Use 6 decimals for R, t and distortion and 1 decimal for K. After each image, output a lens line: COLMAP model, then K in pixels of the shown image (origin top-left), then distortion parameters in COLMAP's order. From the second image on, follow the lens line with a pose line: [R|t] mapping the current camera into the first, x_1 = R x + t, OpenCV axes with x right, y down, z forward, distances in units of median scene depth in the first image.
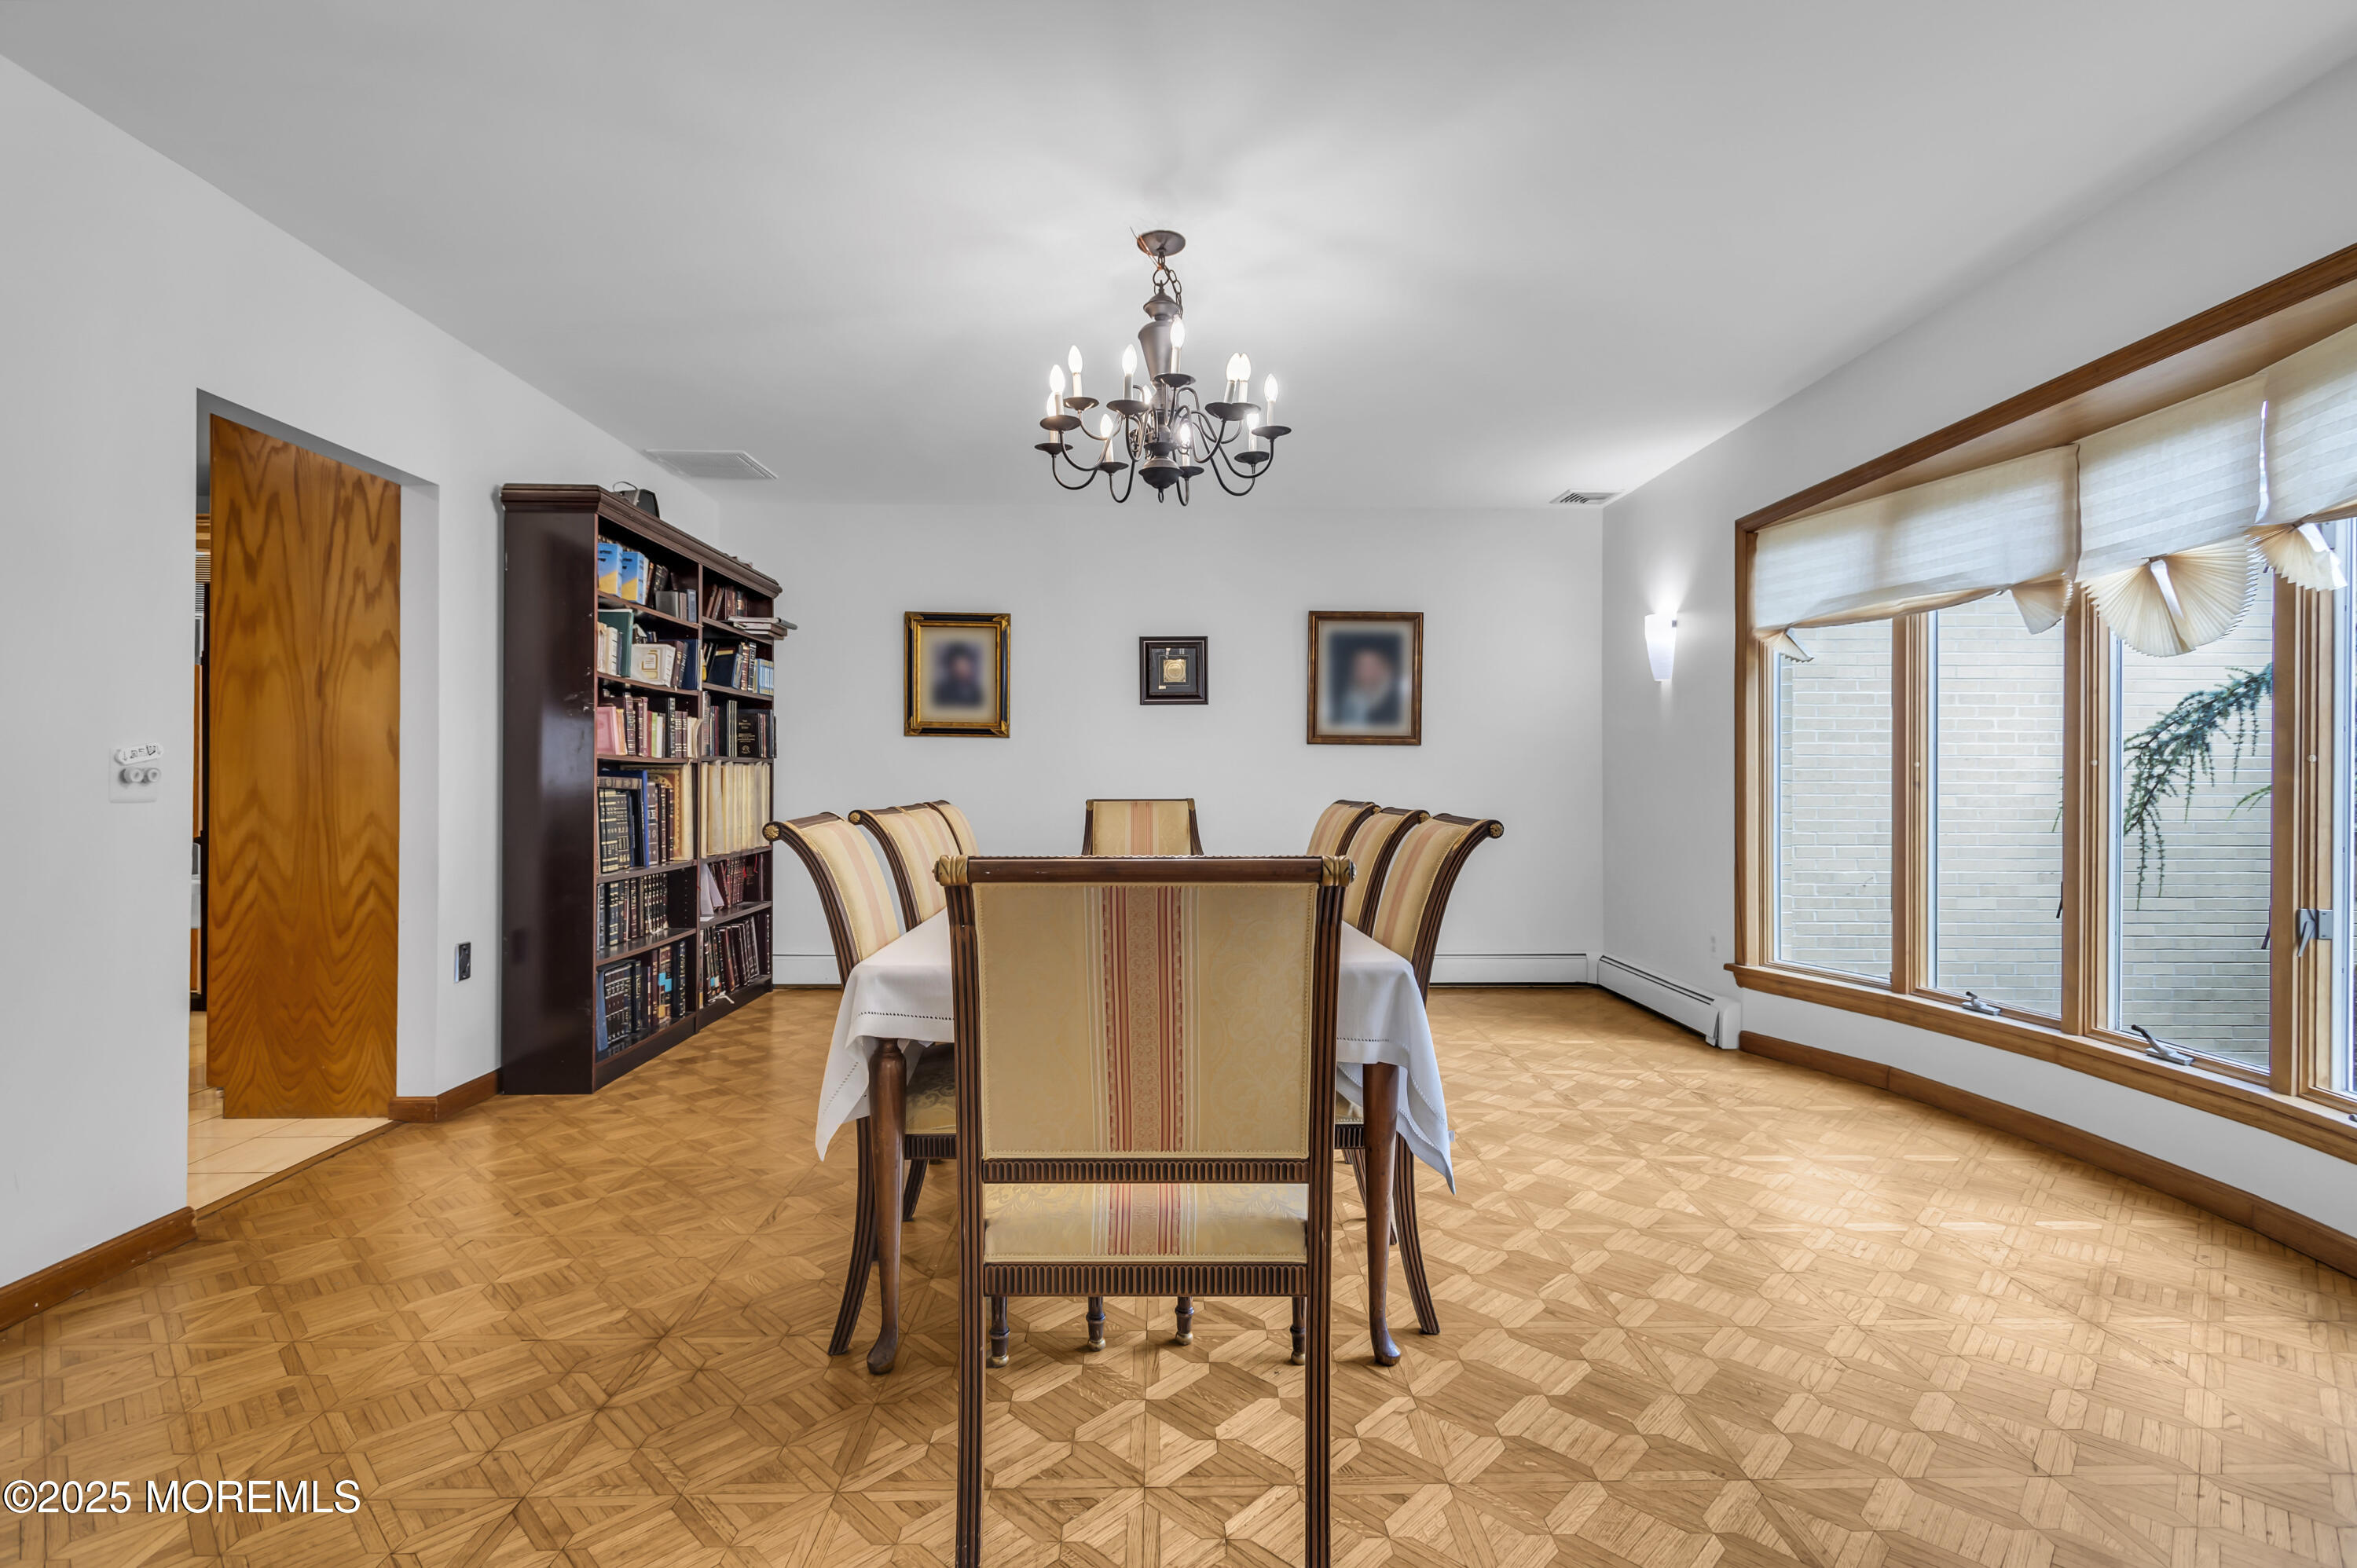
lens RADIAL K [[1129.3, 0, 1169.2], [0, 1129.3, 776.4], [0, 0, 1]] dist [0.013083, -0.000228]
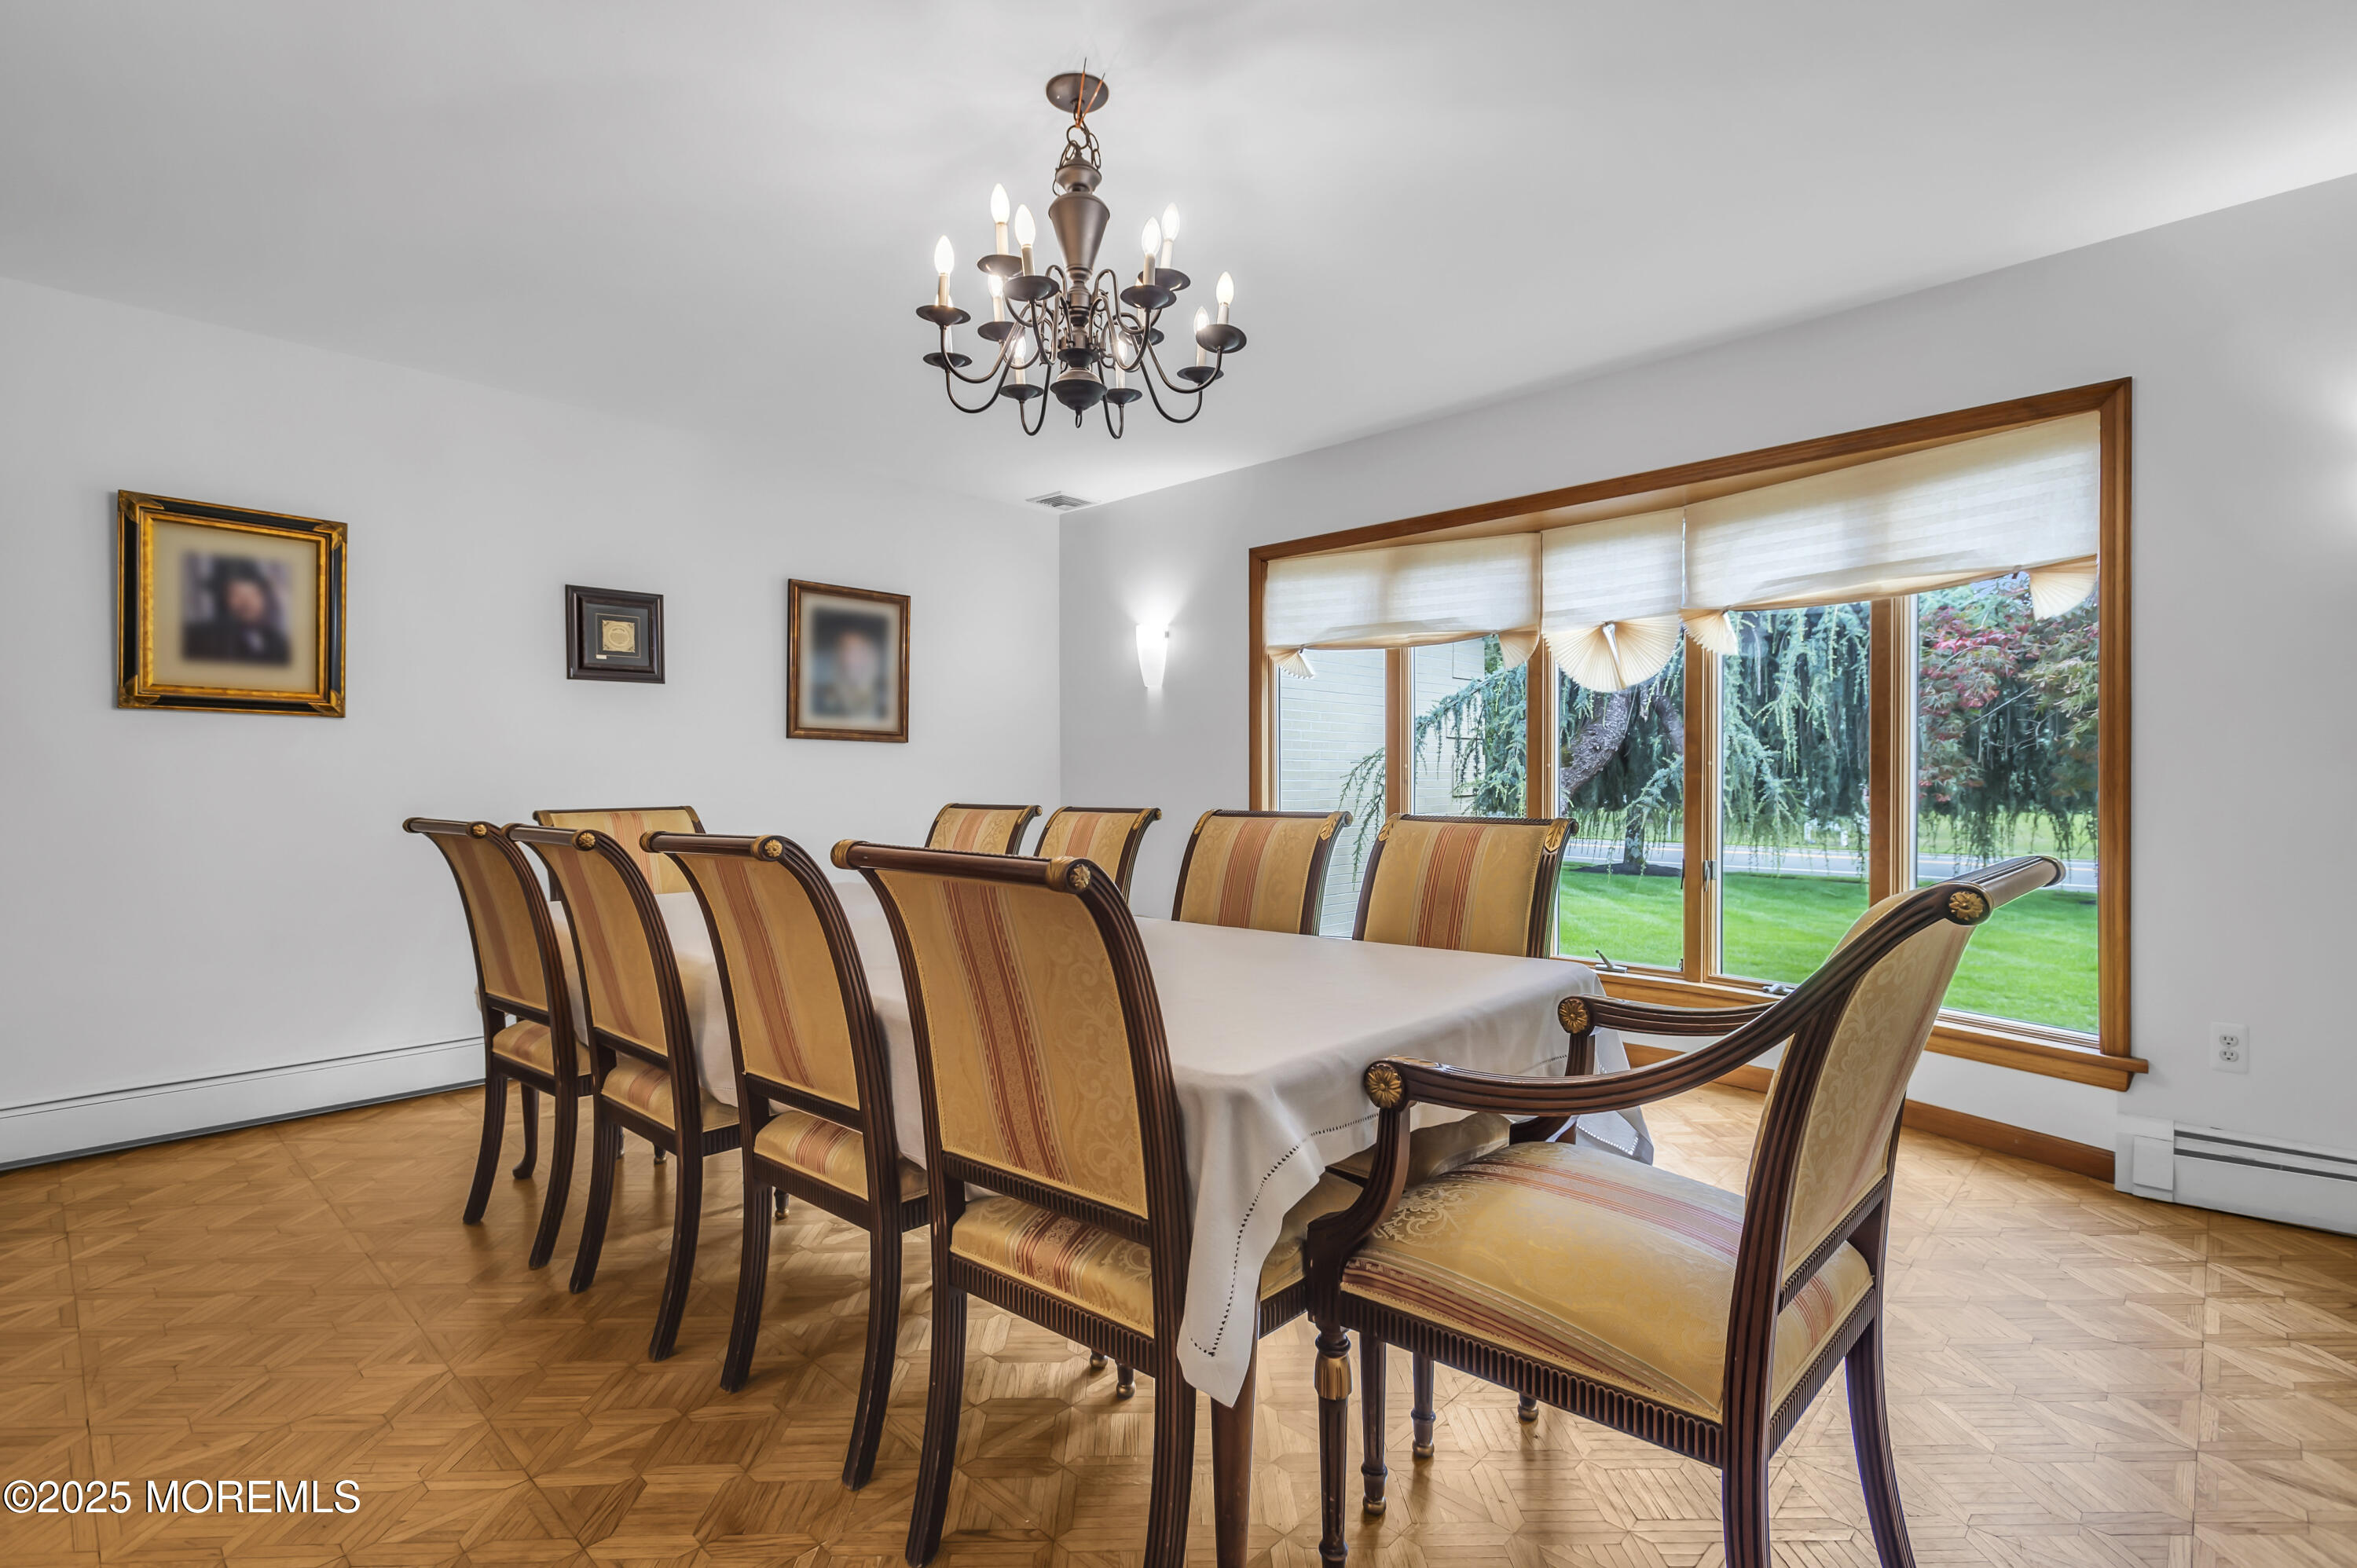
lens RADIAL K [[1129.3, 0, 1175.5], [0, 1129.3, 774.5], [0, 0, 1]] dist [0.013083, -0.000228]
pose [[0.687113, -0.001684, 0.726548, -0.367305], [0.003274, 0.999994, -0.000779, -0.001517], [-0.726543, 0.002914, 0.687115, 0.290278]]
